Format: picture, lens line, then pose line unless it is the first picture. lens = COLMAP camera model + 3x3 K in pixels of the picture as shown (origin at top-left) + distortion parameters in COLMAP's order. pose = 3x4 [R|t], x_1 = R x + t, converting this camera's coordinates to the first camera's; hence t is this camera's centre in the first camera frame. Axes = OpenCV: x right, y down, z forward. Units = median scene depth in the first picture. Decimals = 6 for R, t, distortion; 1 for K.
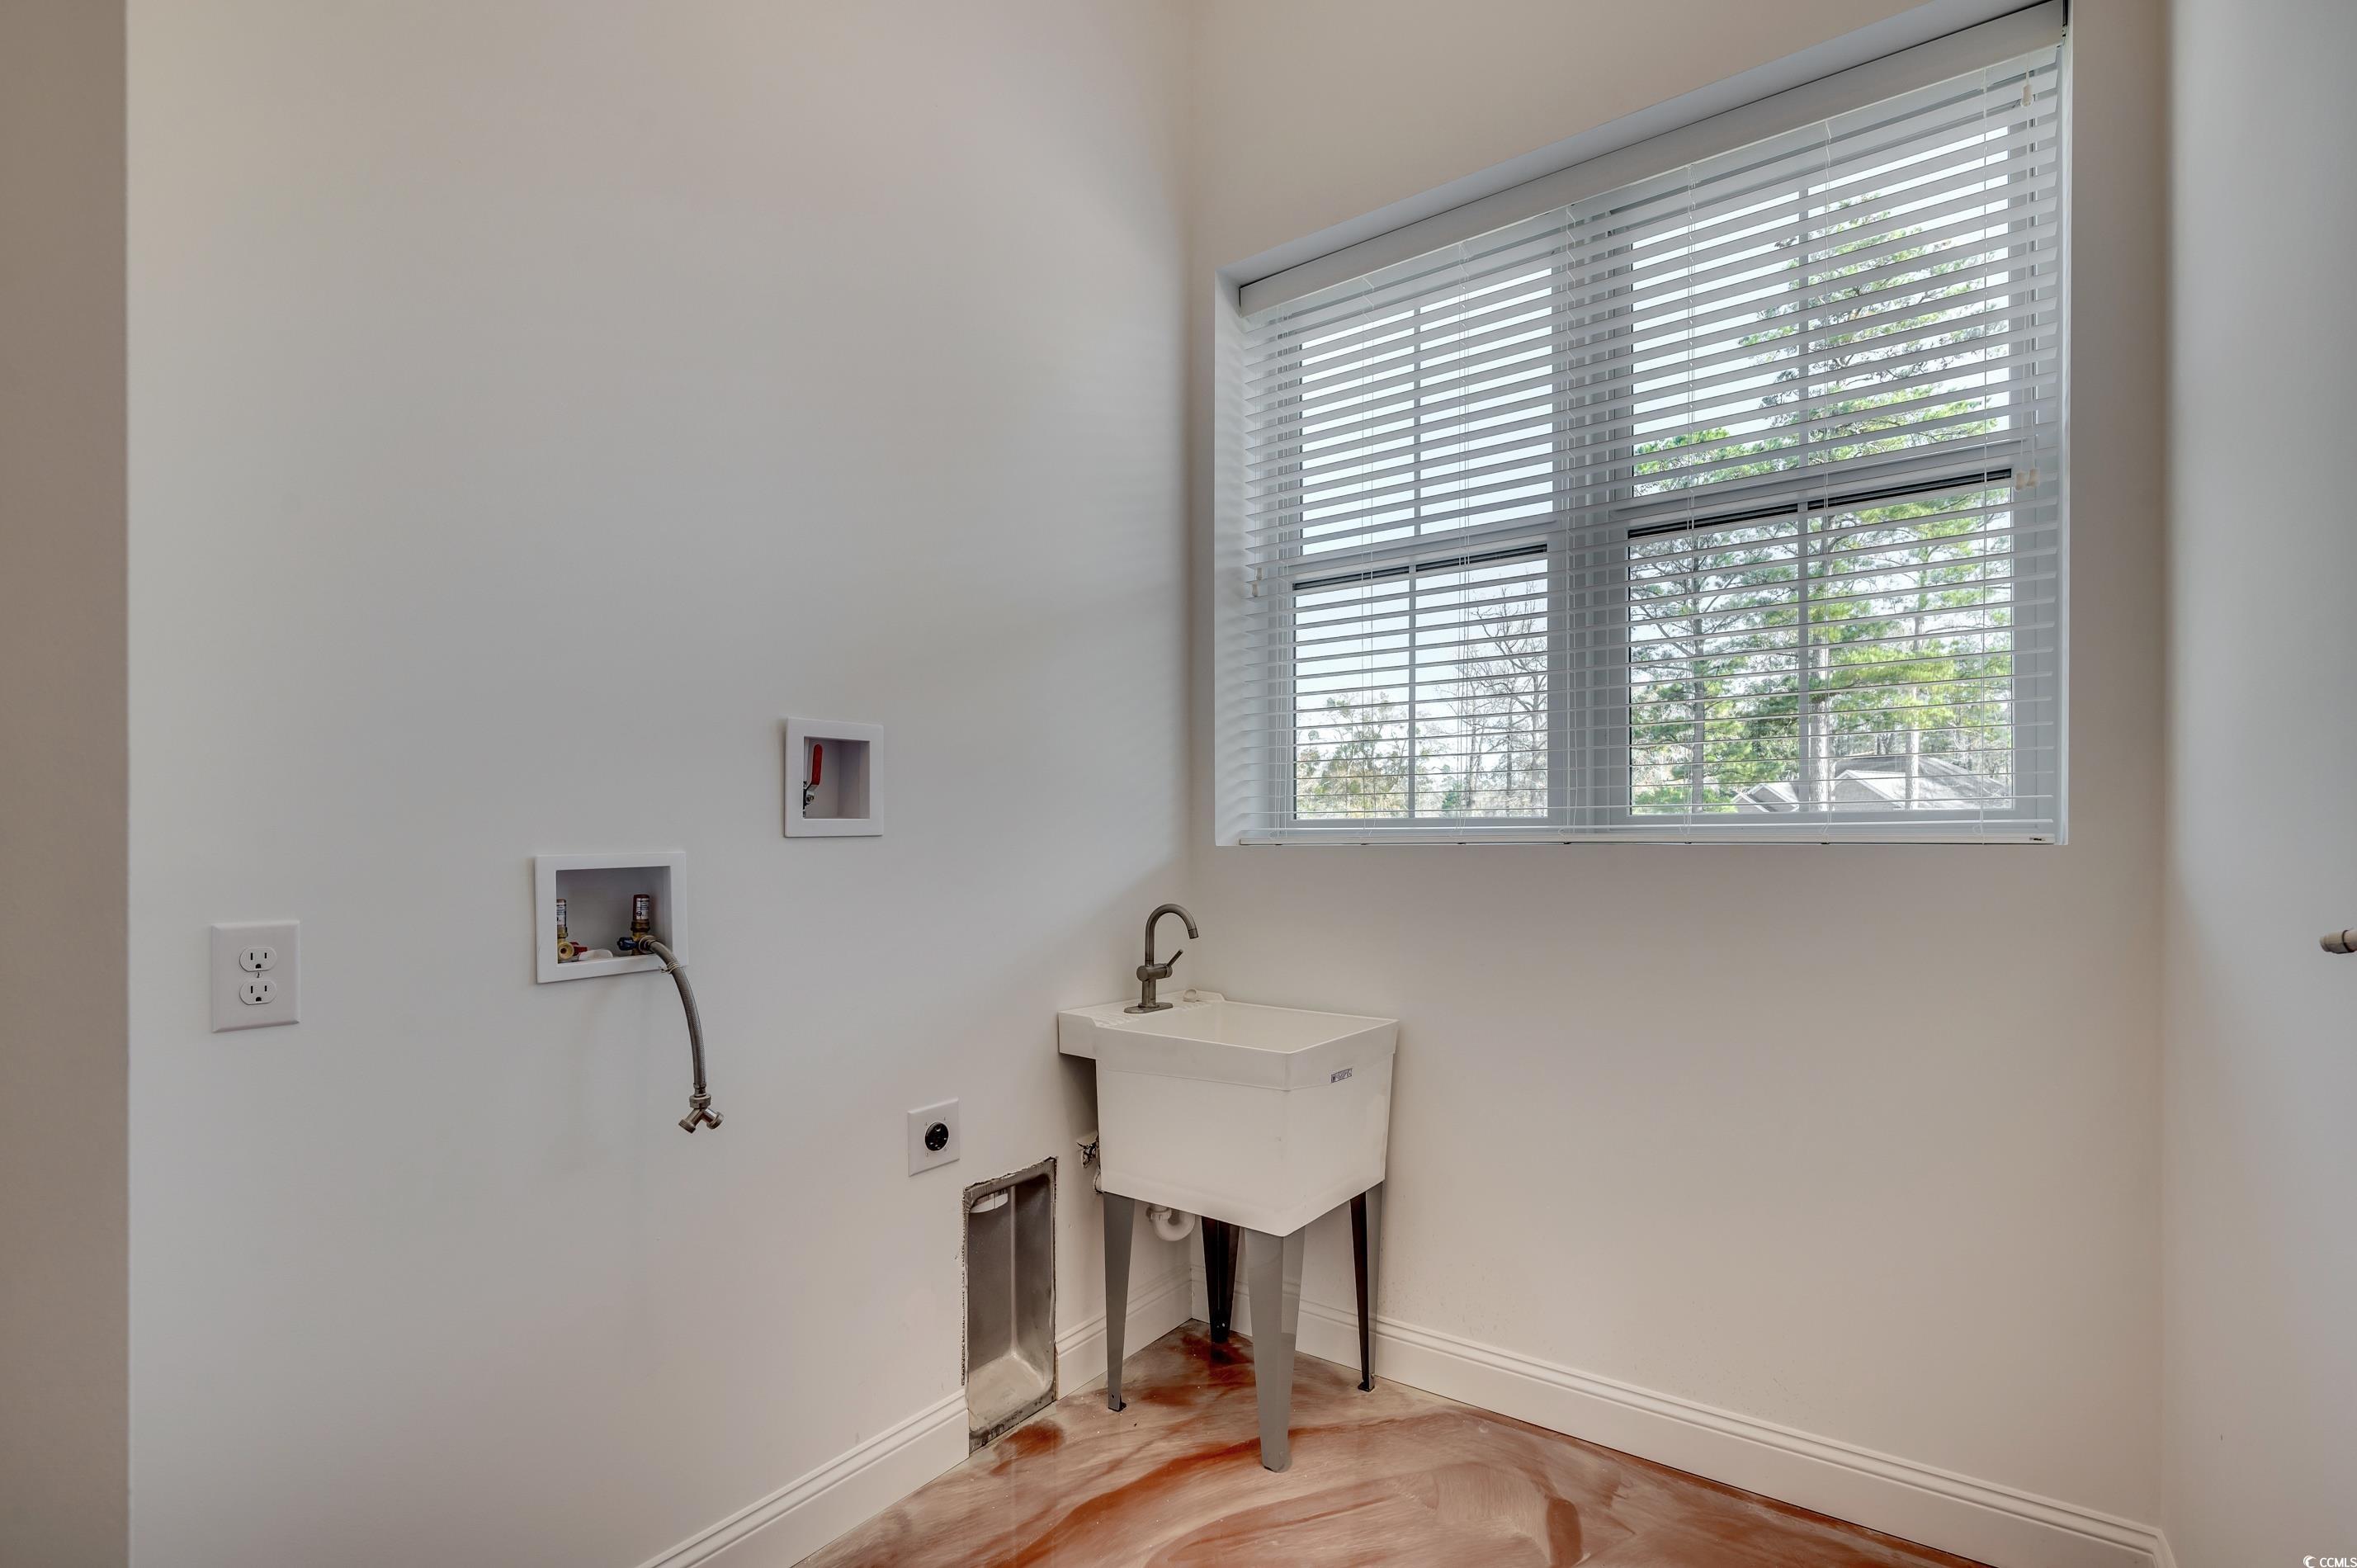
lens RADIAL K [[1056.7, 0, 1254.1], [0, 1056.7, 843.3], [0, 0, 1]] dist [-0.001319, -0.000411]
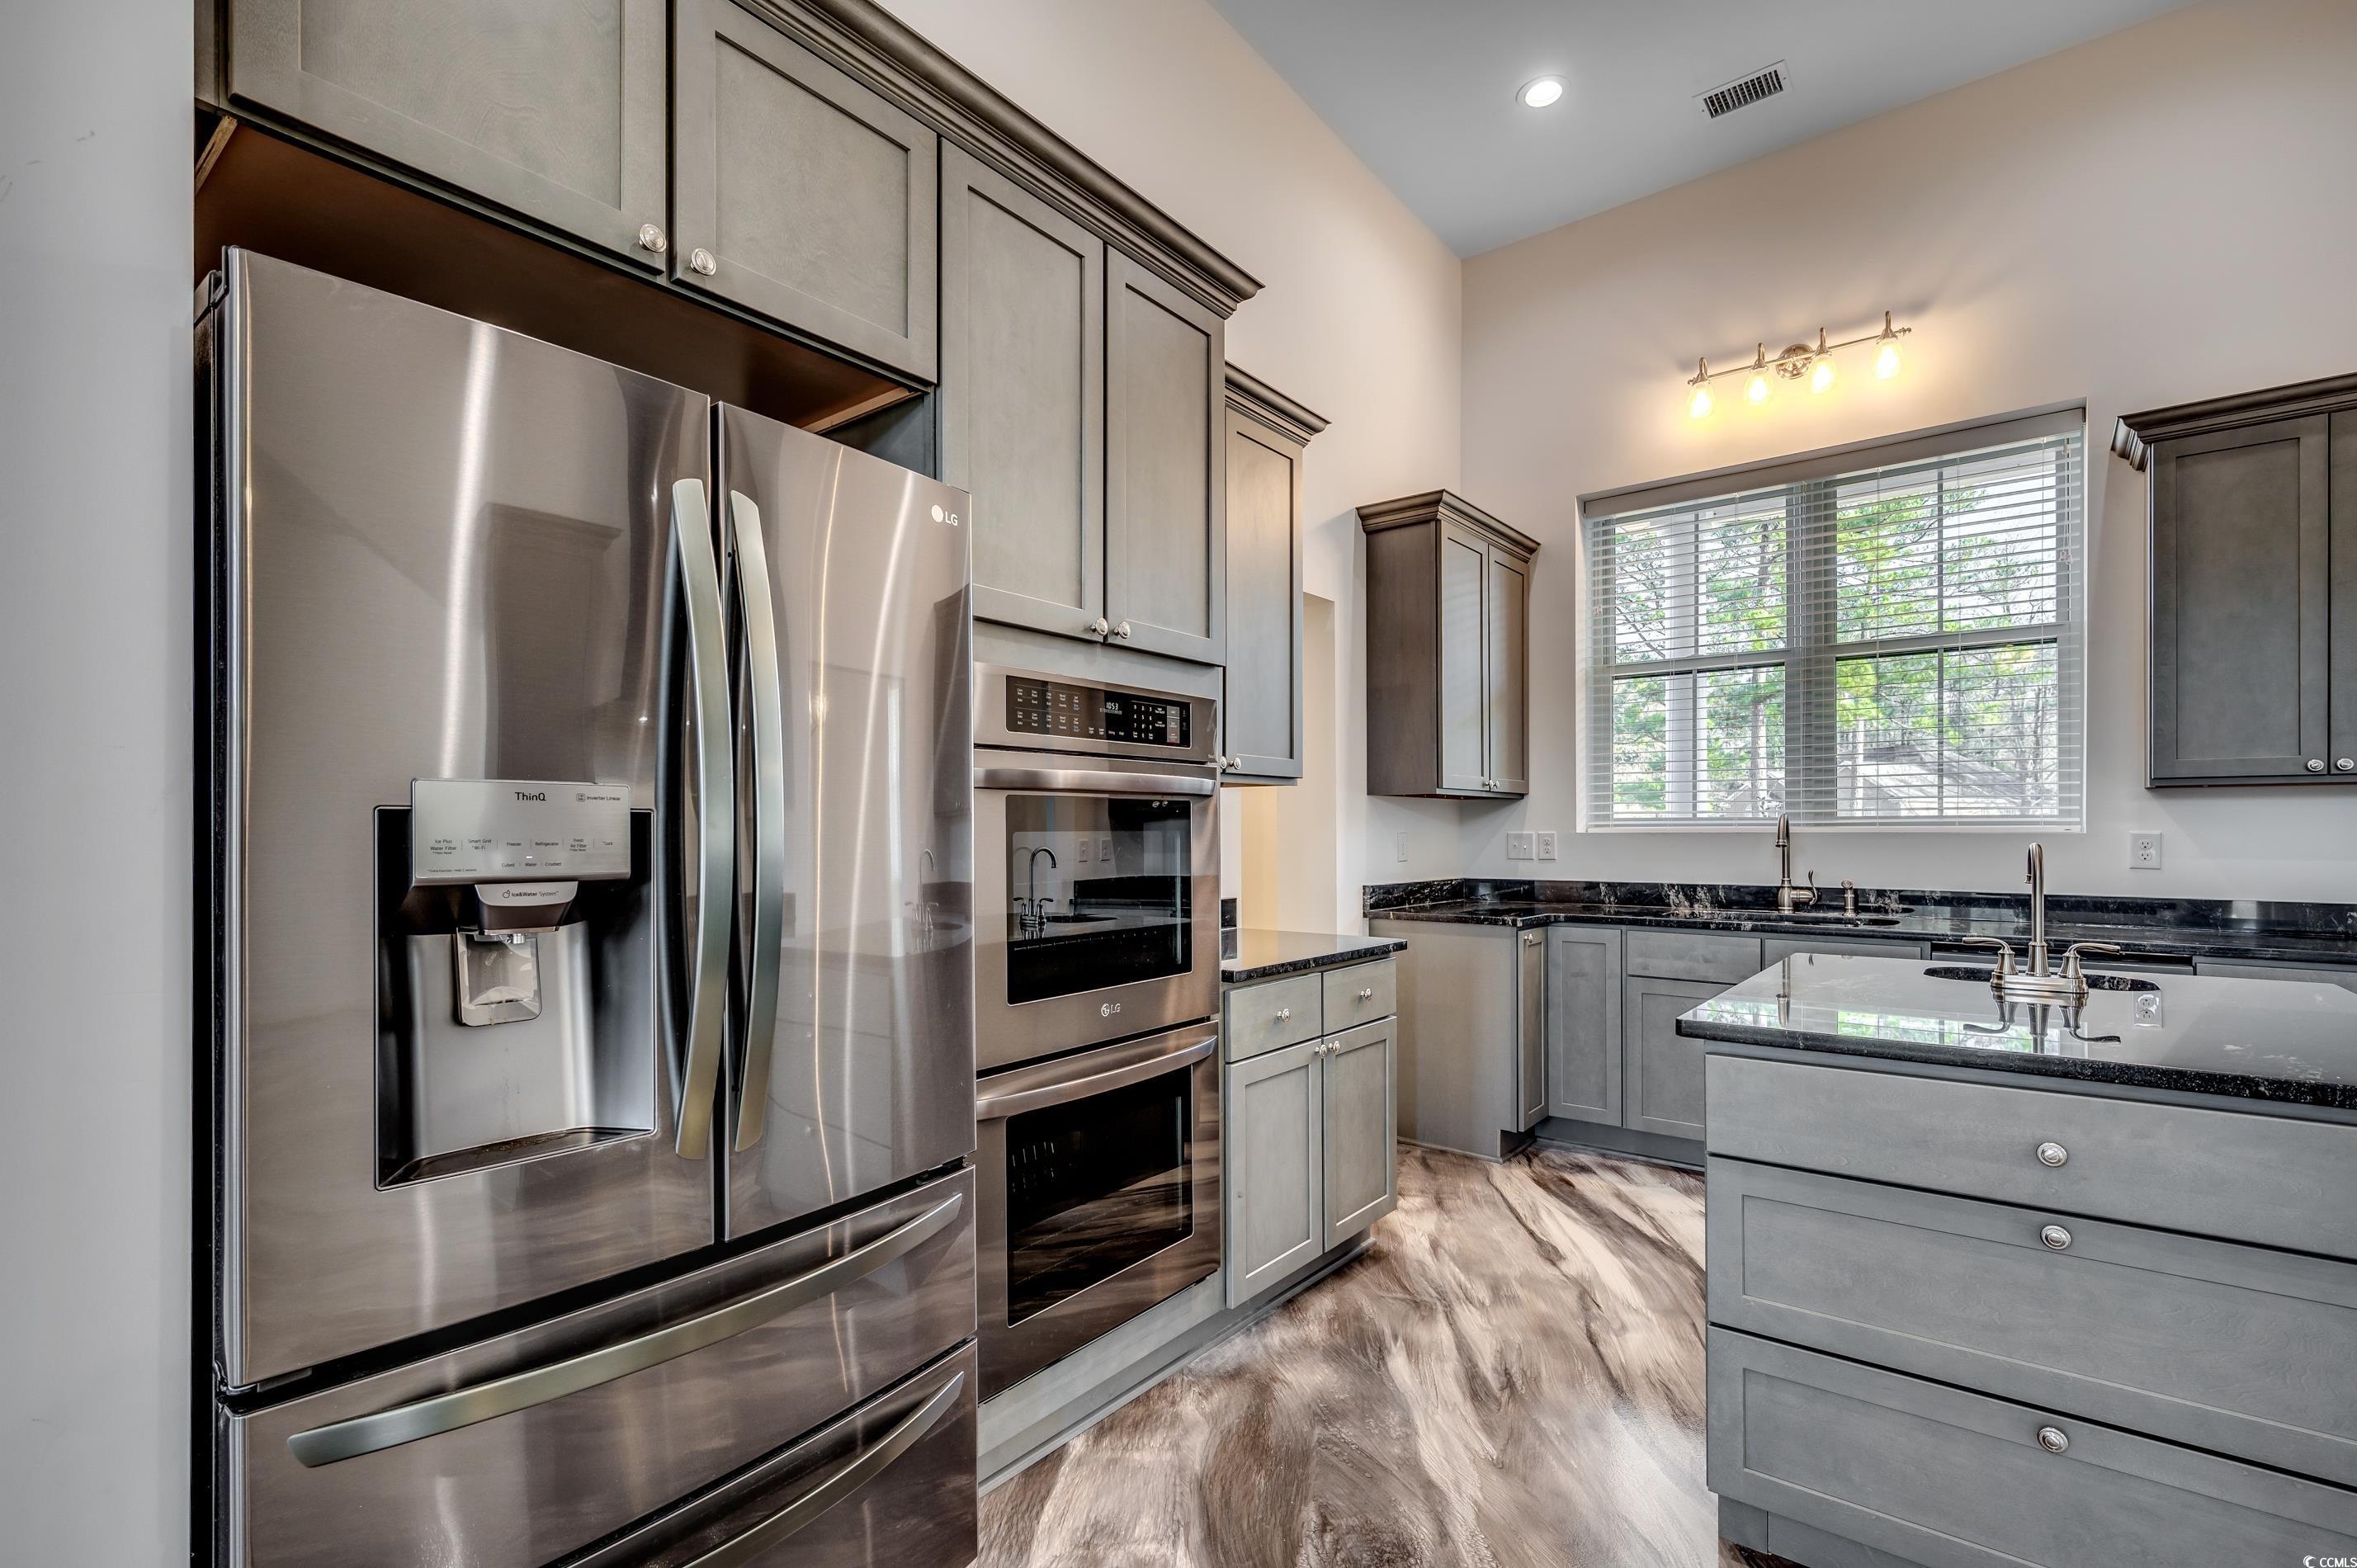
lens RADIAL K [[1056.7, 0, 1192.1], [0, 1056.7, 826.0], [0, 0, 1]] dist [-0.001319, -0.000411]
pose [[0.997631, -0.002933, -0.068725, -0.519694], [0.002510, 0.999977, -0.006239, 0.000800], [0.068742, 0.006052, 0.997616, -0.735751]]
